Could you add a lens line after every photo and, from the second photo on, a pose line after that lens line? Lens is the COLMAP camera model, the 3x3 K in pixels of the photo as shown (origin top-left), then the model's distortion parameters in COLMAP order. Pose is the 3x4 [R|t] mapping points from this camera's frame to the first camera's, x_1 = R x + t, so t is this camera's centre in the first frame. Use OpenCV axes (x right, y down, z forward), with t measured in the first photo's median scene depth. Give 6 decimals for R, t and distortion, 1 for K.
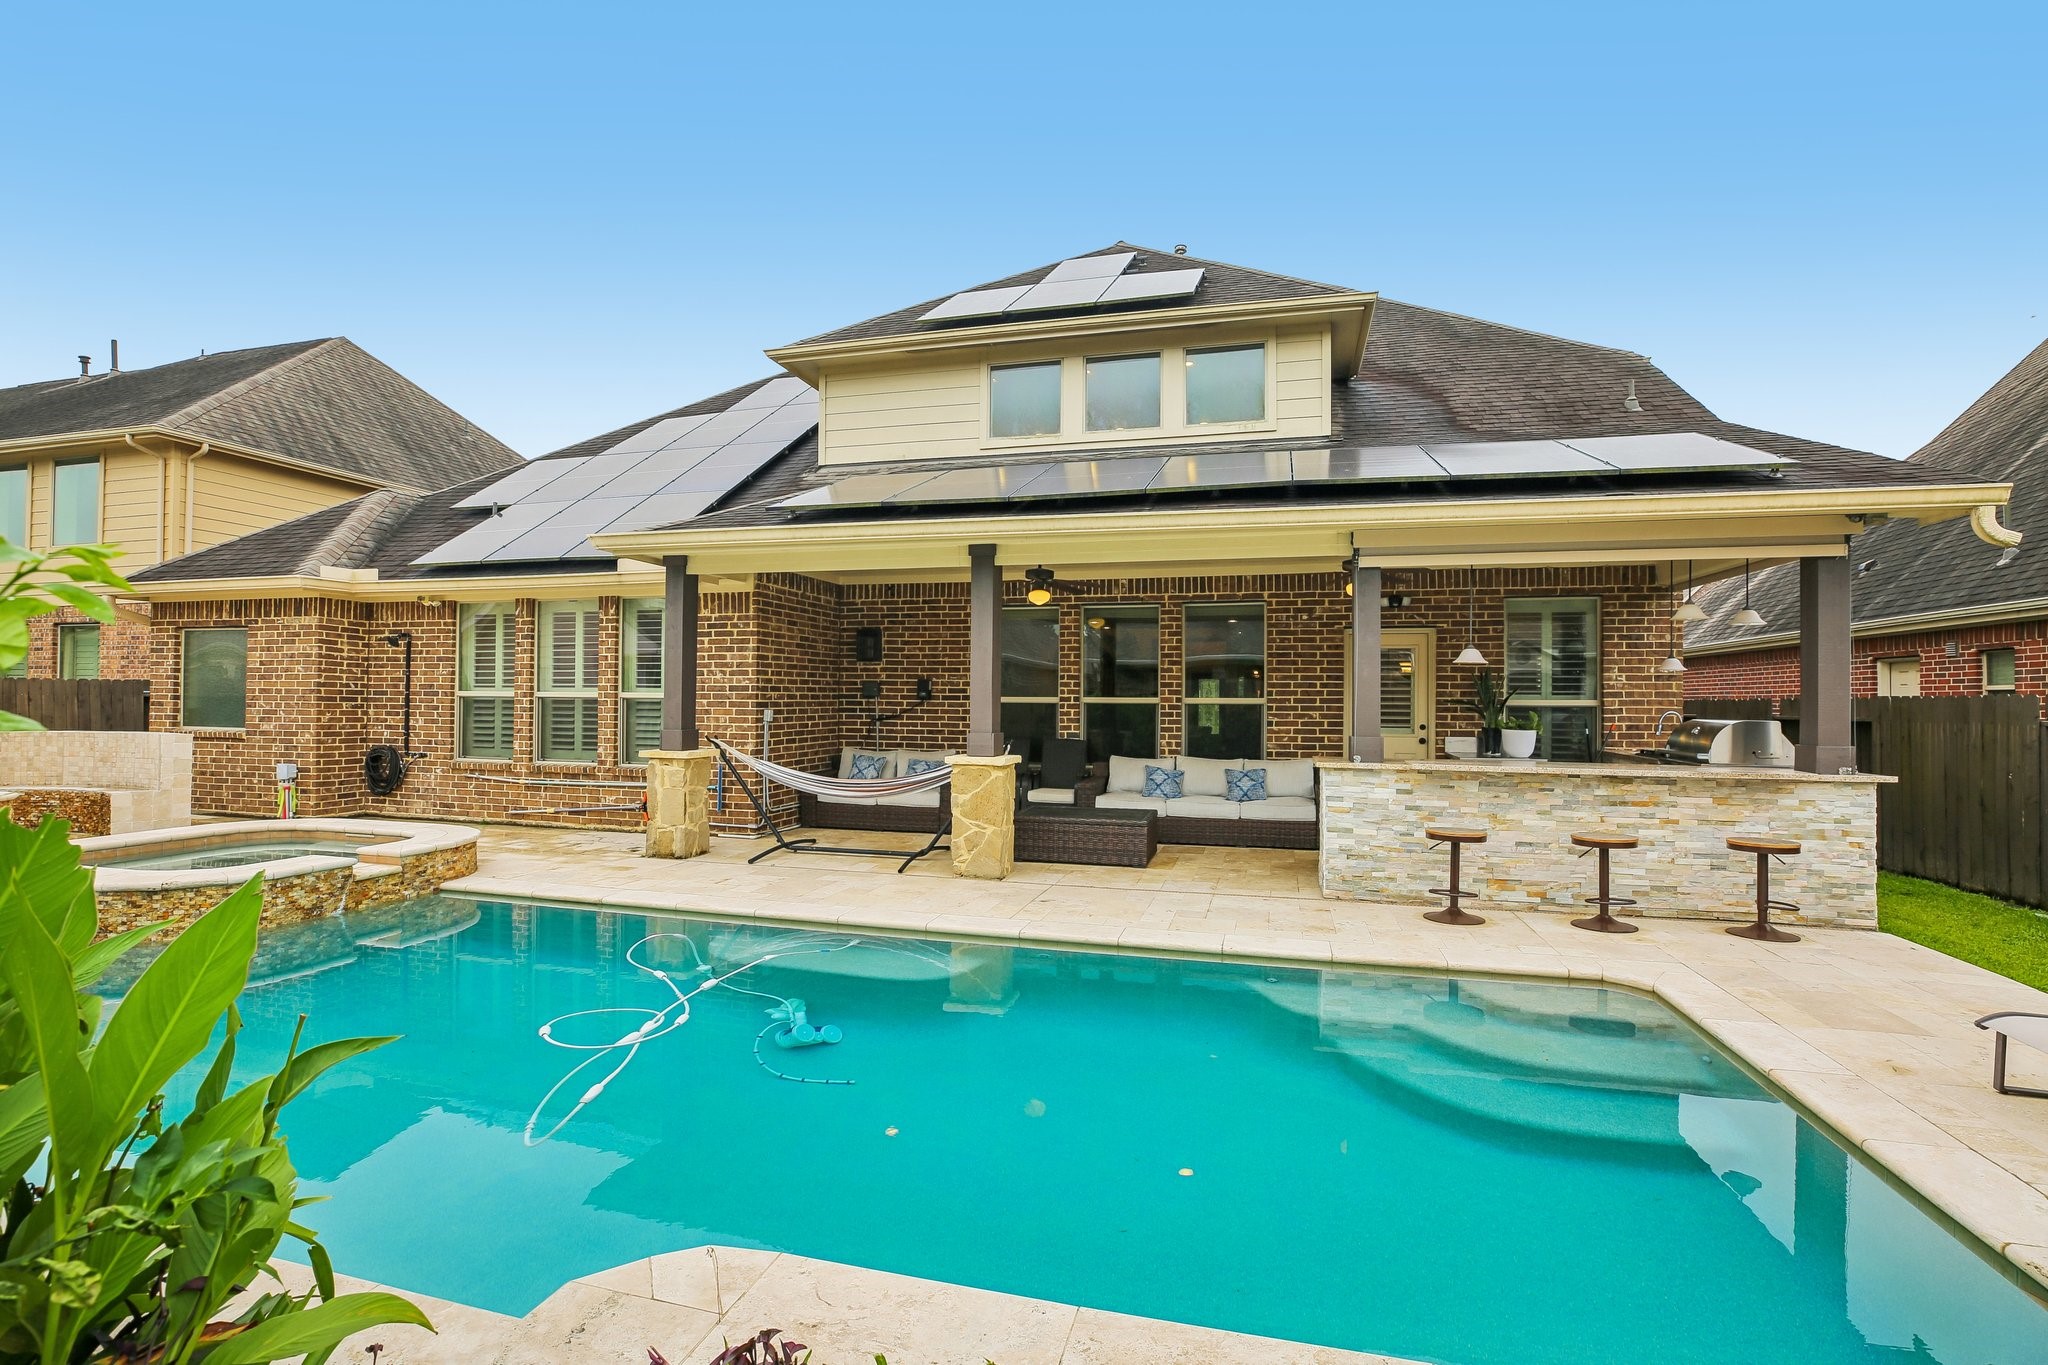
lens RADIAL K [[921.0, 0, 1024.0], [0, 921.0, 682.5], [0, 0, 1]] dist [-0.026789, 0.000680]
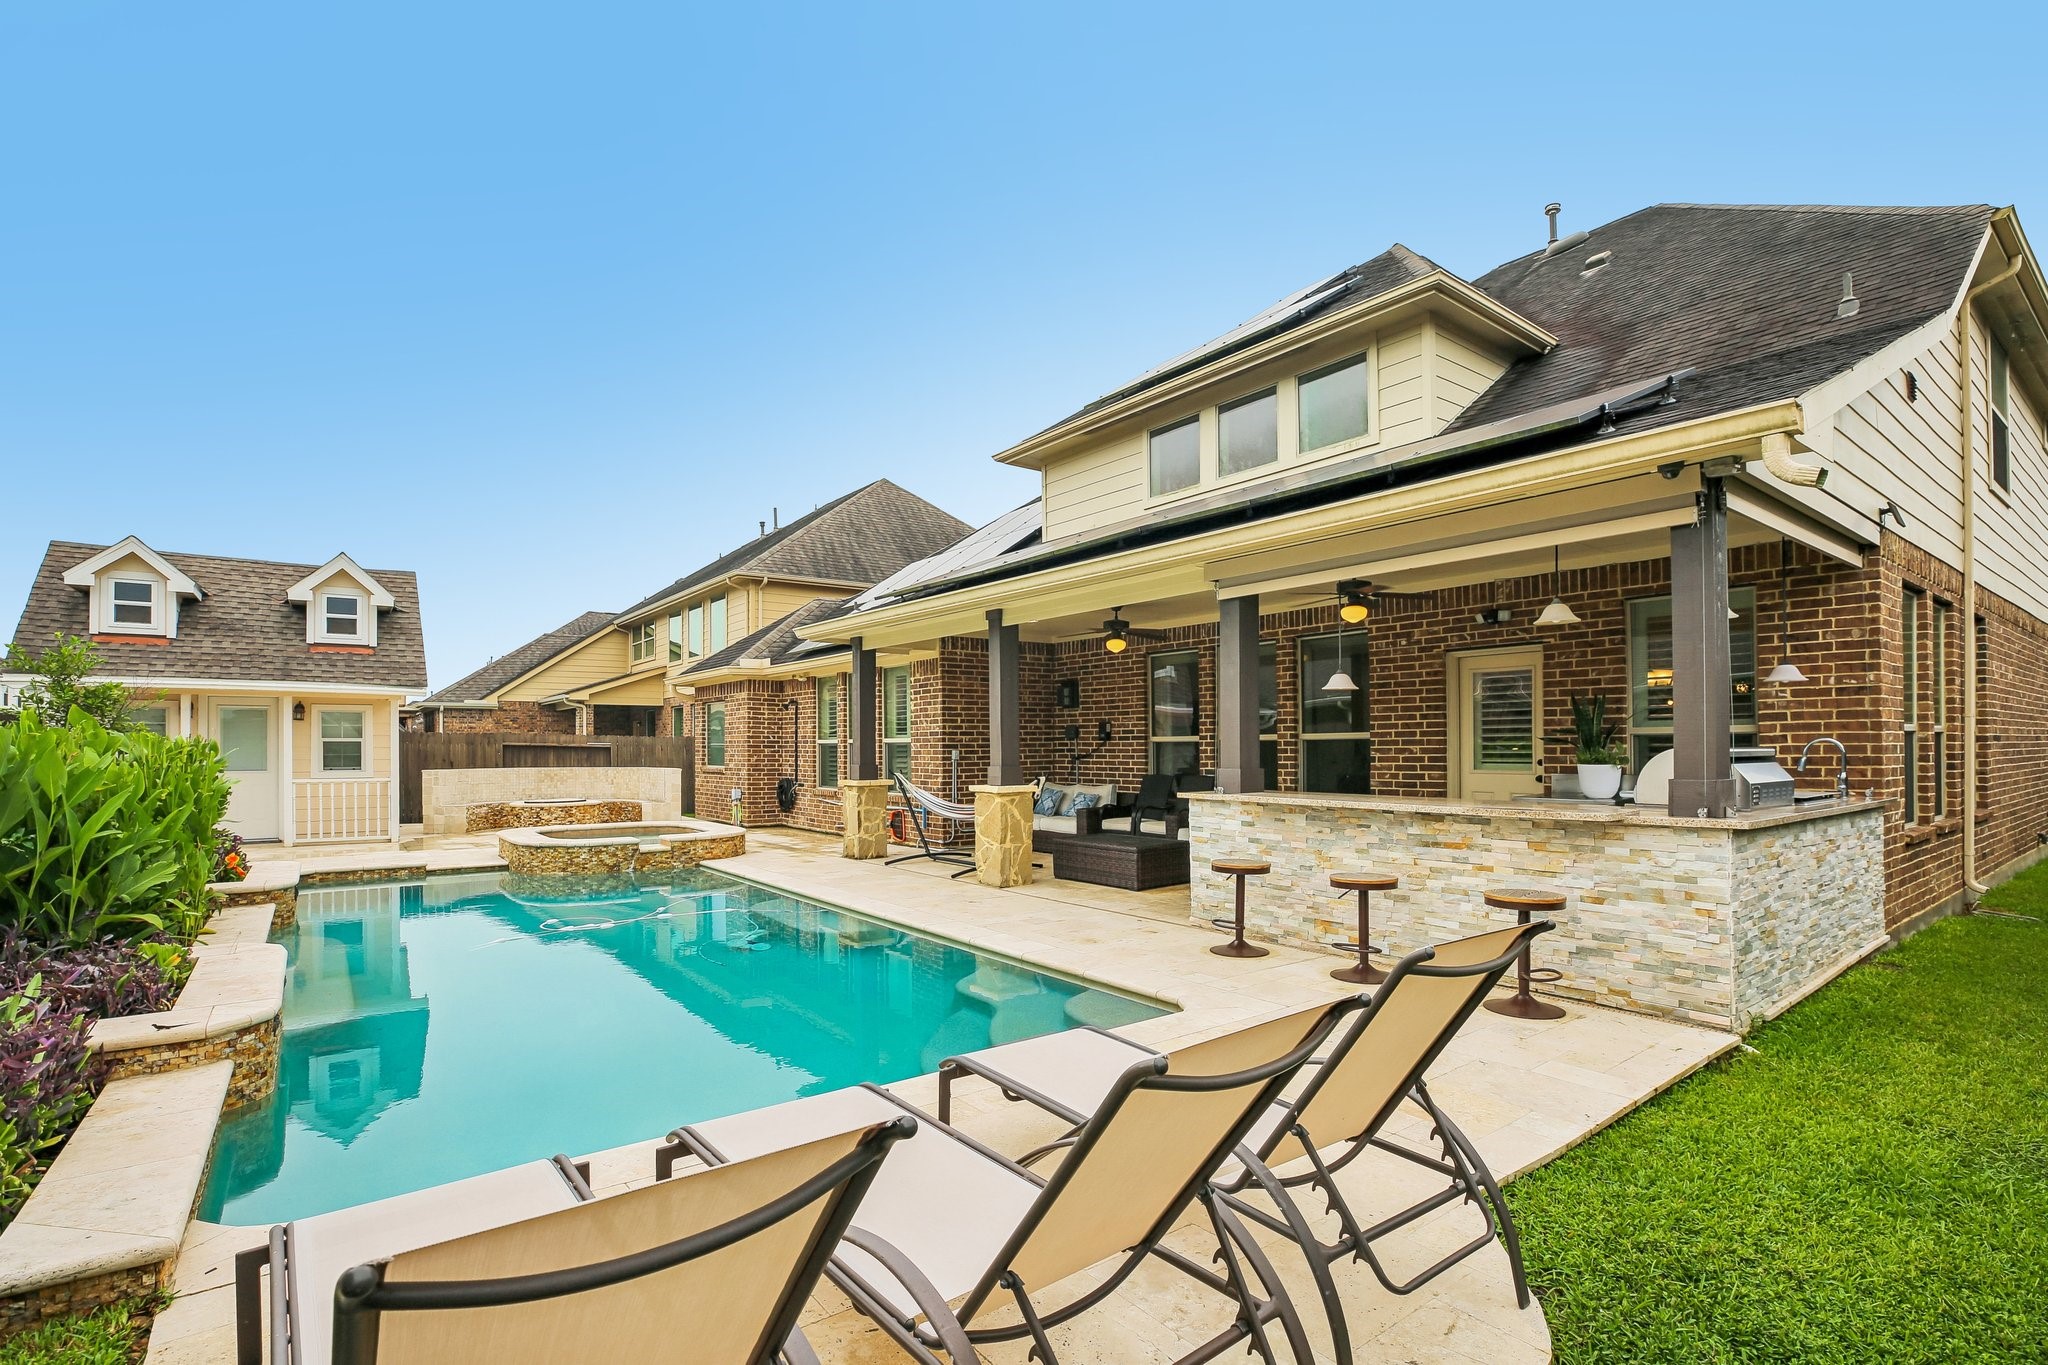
lens RADIAL K [[949.1, 0, 1024.0], [0, 949.1, 695.0], [0, 0, 1]] dist [-0.029908, 0.000530]
pose [[0.791249, -0.045975, -0.609764, 0.594156], [0.024377, 0.998748, -0.043672, 0.013238], [0.611008, 0.019691, 0.791379, 0.028801]]
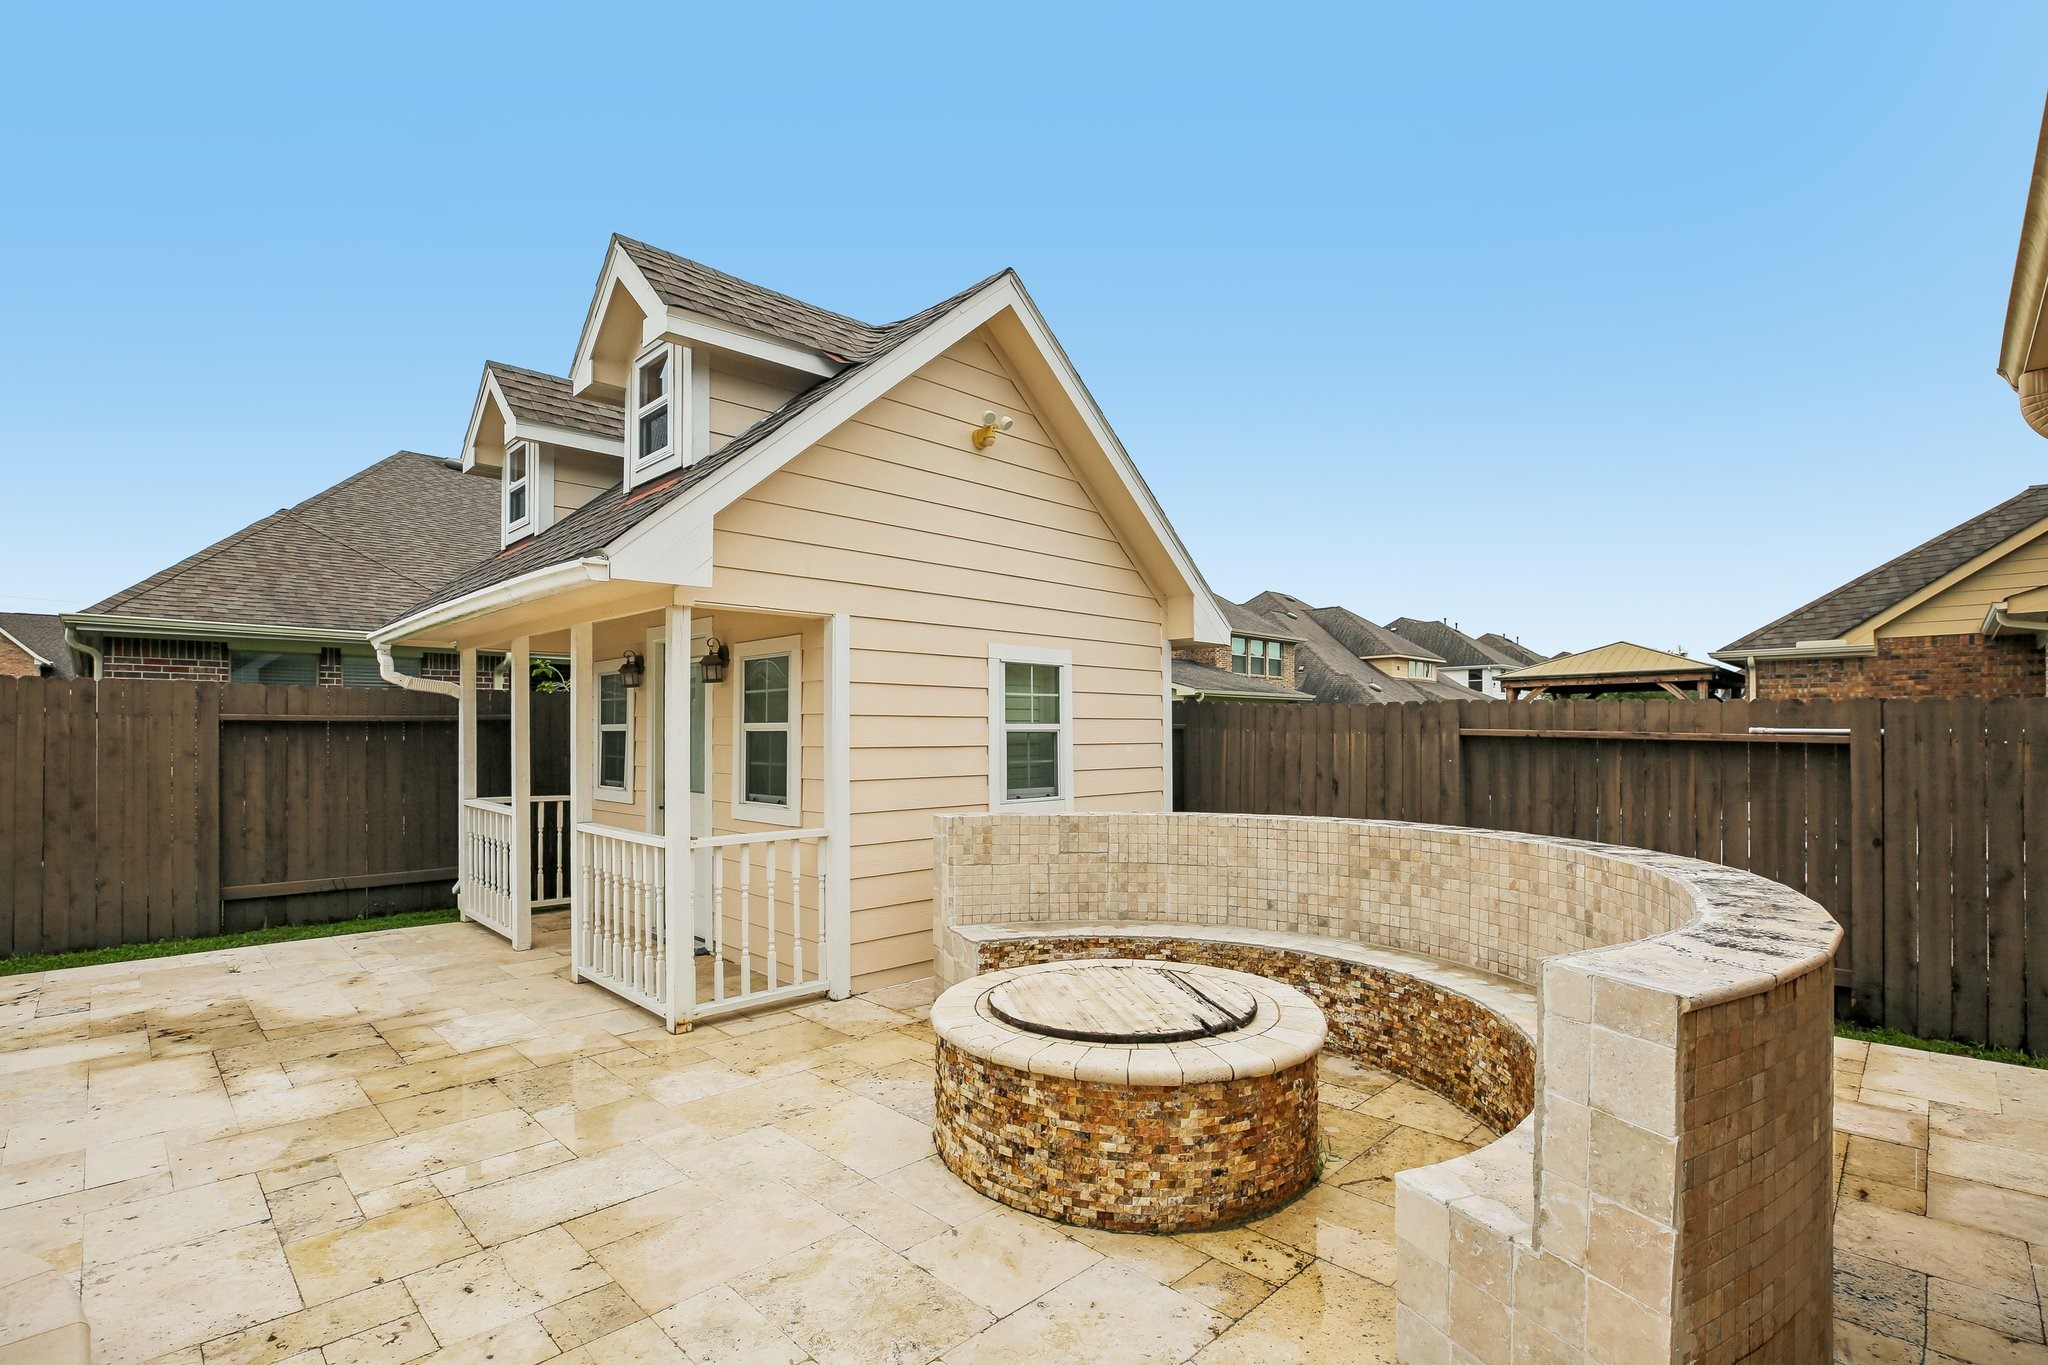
lens RADIAL K [[949.1, 0, 1024.0], [0, 949.1, 695.0], [0, 0, 1]] dist [-0.029908, 0.000530]
pose [[-0.498370, -0.039892, -0.866046, -0.695614], [0.011184, 0.998562, -0.052432, 0.009384], [0.866892, -0.035817, -0.497207, 0.976739]]
